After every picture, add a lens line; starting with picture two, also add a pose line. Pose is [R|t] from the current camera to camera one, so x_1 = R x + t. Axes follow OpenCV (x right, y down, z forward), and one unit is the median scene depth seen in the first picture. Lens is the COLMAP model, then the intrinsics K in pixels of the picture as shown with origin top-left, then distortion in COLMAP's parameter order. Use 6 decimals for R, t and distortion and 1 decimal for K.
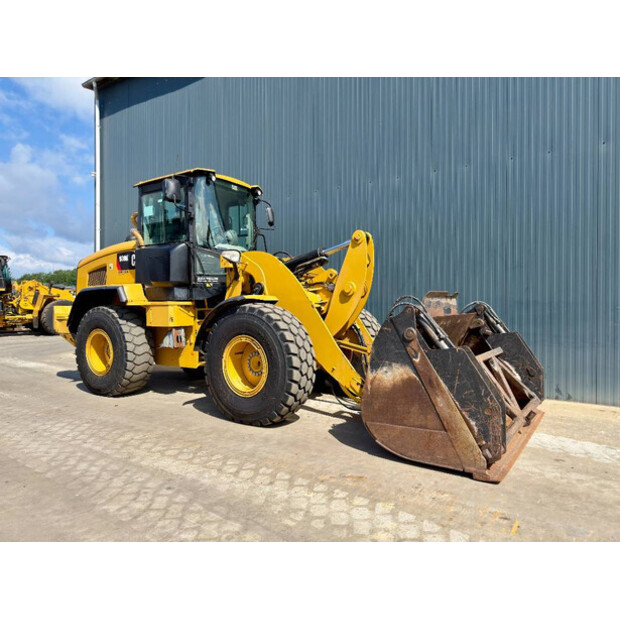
lens RADIAL K [[451.6, 0, 310.0], [0, 451.6, 310.0], [0, 0, 1]] dist [-0.000391, -0.003198]
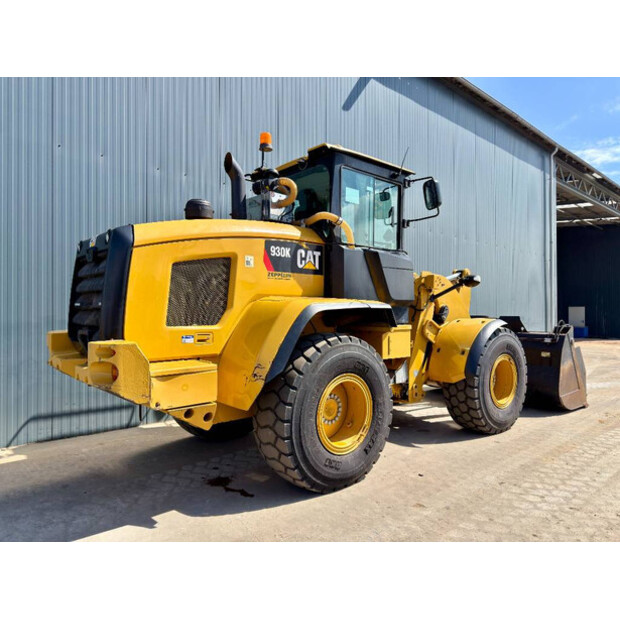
lens RADIAL K [[451.6, 0, 310.0], [0, 451.6, 310.0], [0, 0, 1]] dist [-0.000391, -0.003198]
pose [[0.258071, -0.001464, 0.966125, -1.766270], [-0.009459, 0.999947, 0.004042, -0.076288], [-0.966080, -0.010182, 0.258043, 1.484400]]
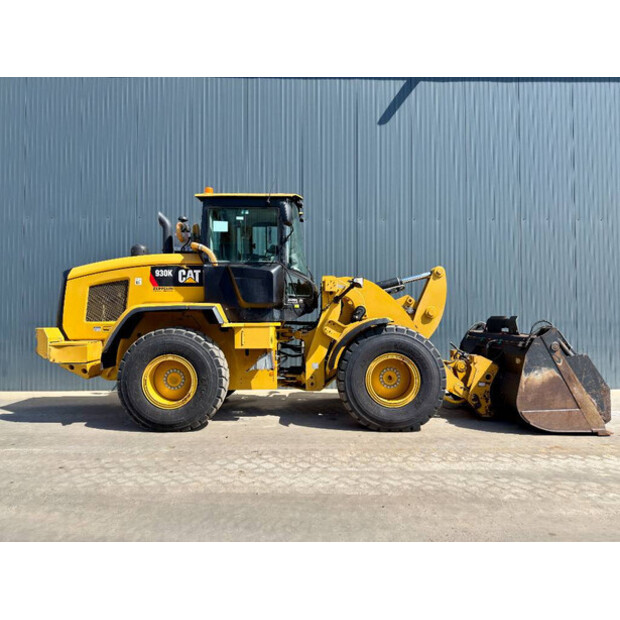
lens RADIAL K [[451.6, 0, 310.0], [0, 451.6, 310.0], [0, 0, 1]] dist [-0.000391, -0.003198]
pose [[0.831327, 0.003371, 0.555773, -1.216980], [0.006280, 0.999861, -0.015459, -0.048666], [-0.555748, 0.016342, 0.831190, 0.196459]]
